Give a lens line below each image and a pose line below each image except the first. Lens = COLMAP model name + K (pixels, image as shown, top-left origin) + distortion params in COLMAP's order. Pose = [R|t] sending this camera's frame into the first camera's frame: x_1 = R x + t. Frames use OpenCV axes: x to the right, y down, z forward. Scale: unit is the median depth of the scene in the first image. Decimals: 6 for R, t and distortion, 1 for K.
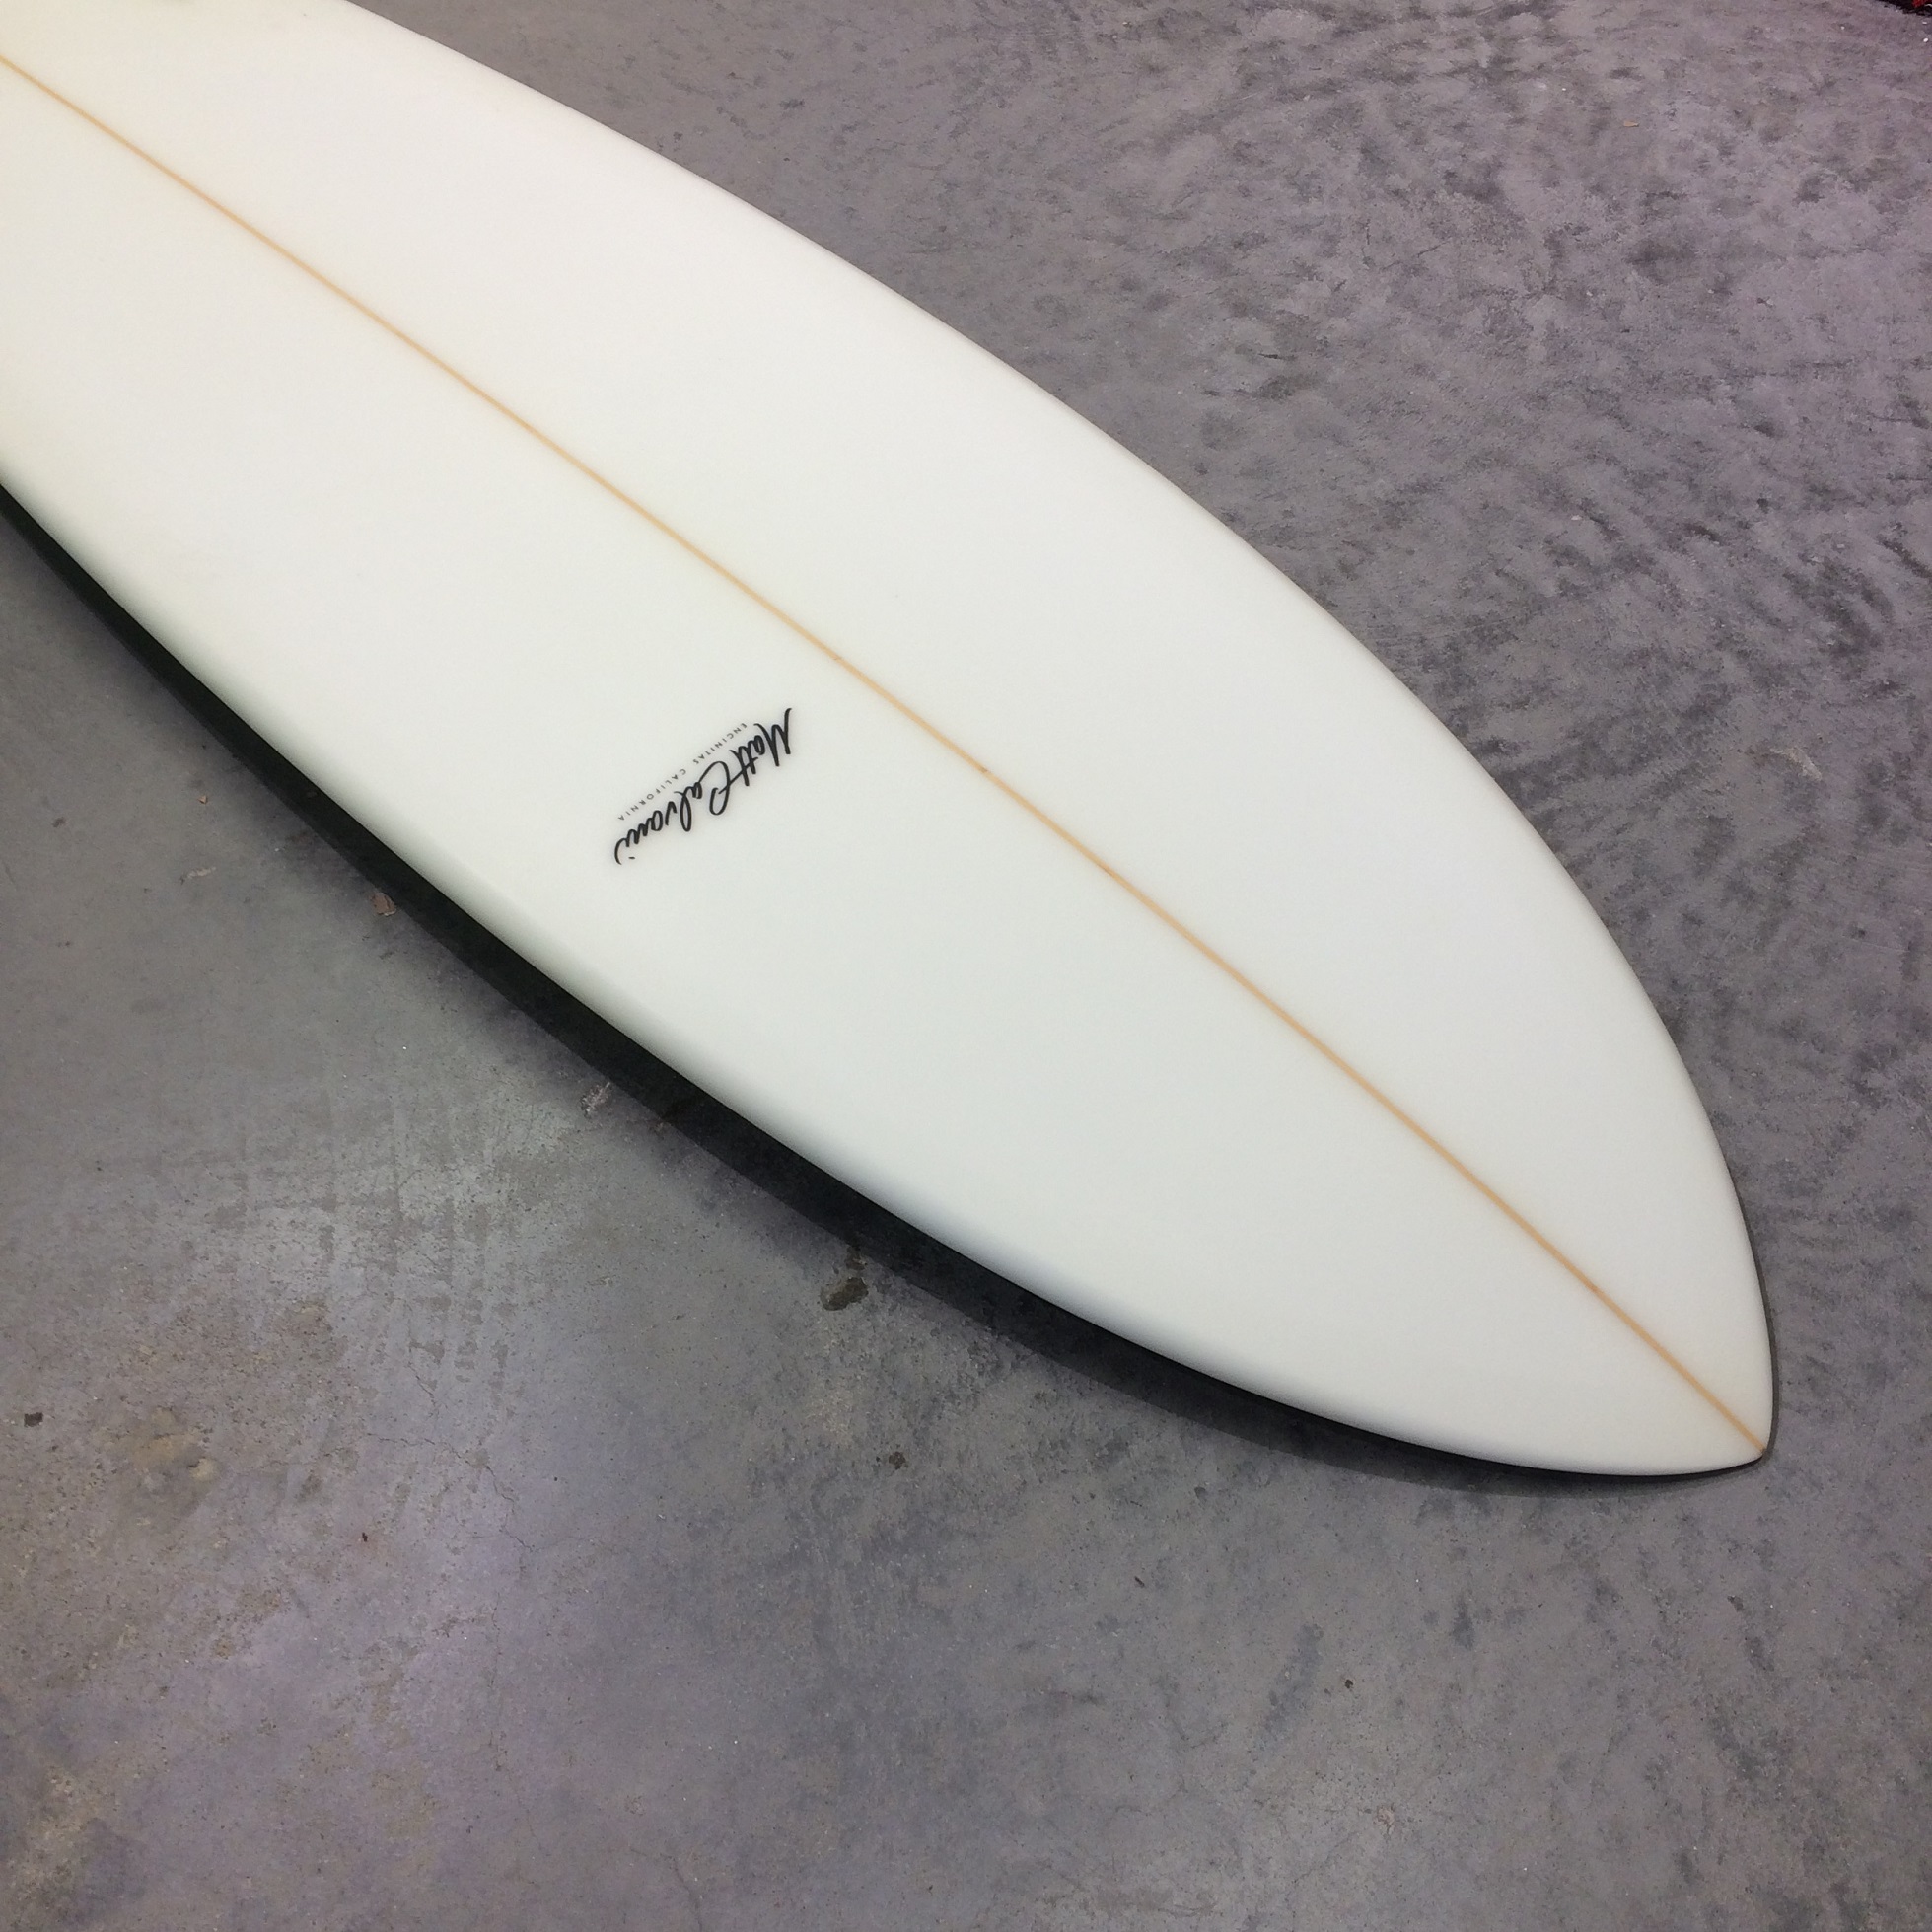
lens RADIAL K [[2145.7, 0, 968.3], [0, 2145.7, 965.1], [0, 0, 1]] dist [0.018961, 0.000000]
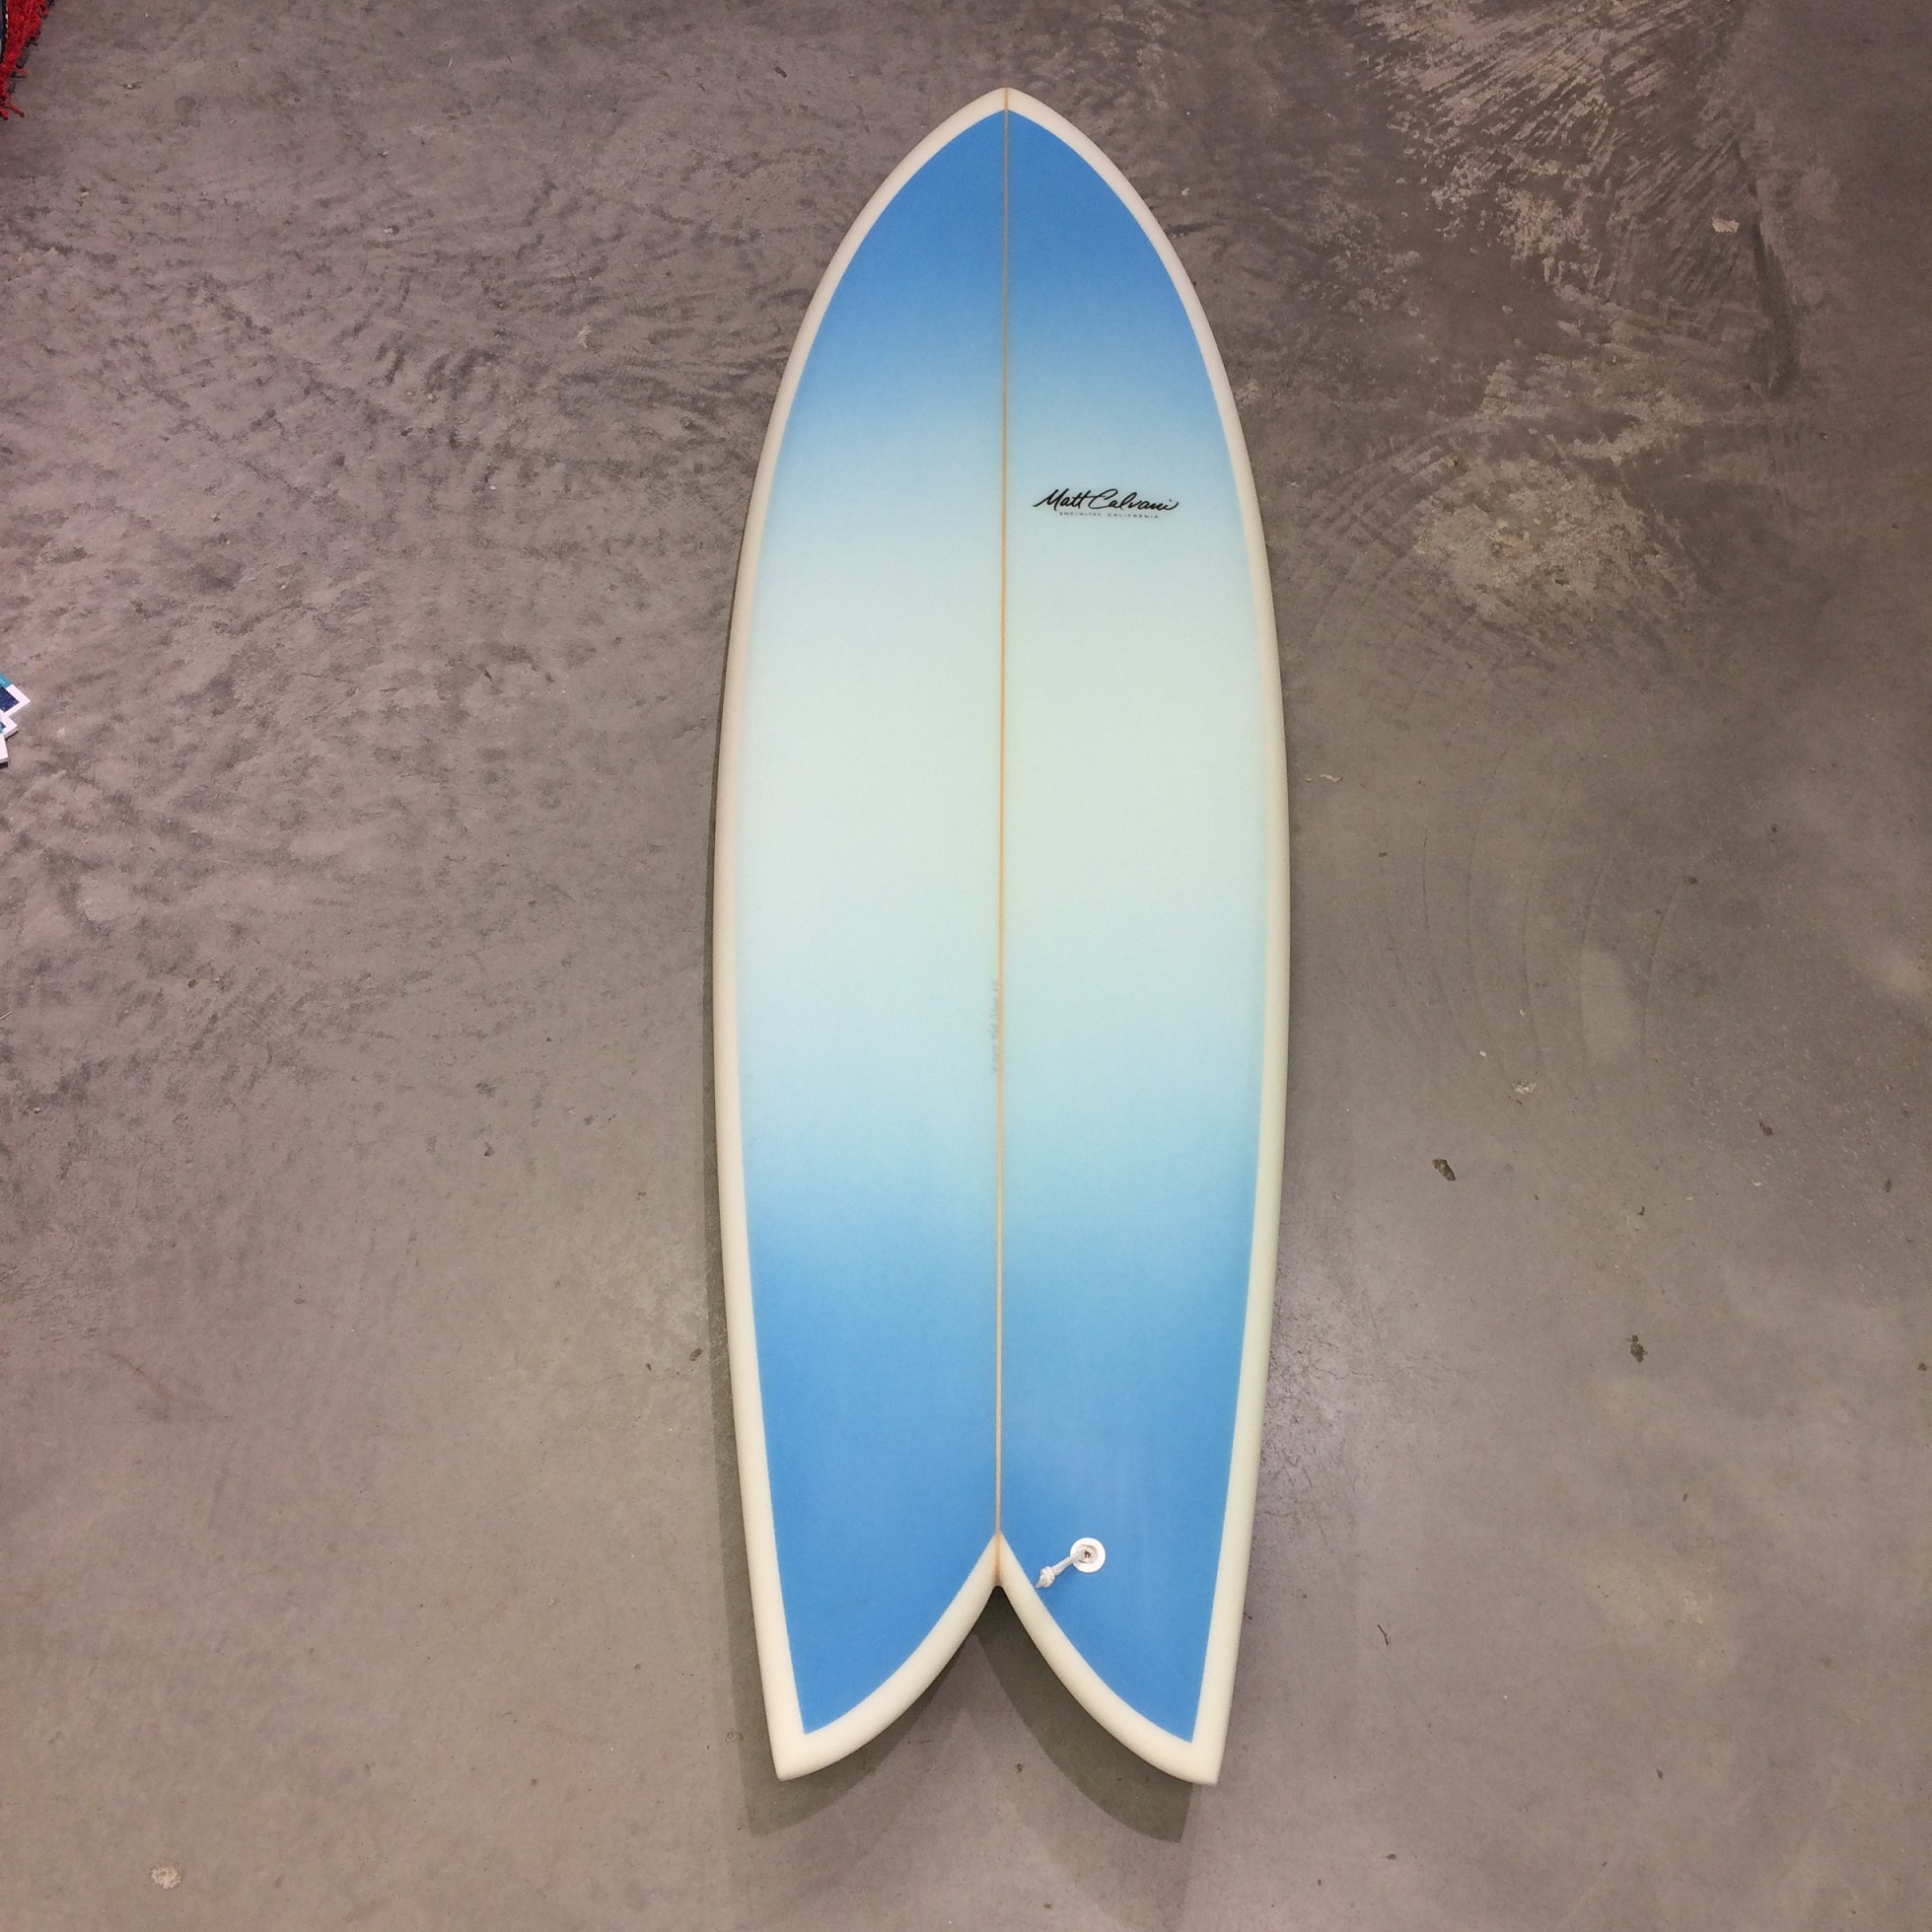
lens RADIAL K [[2145.7, 0, 967.3], [0, 2145.7, 967.9], [0, 0, 1]] dist [0.018961, 0.000000]
pose [[-0.721965, -0.586141, 0.367704, -0.672138], [0.571520, -0.205595, 0.794416, -1.202936], [-0.390041, 0.783690, 0.483423, 0.360818]]
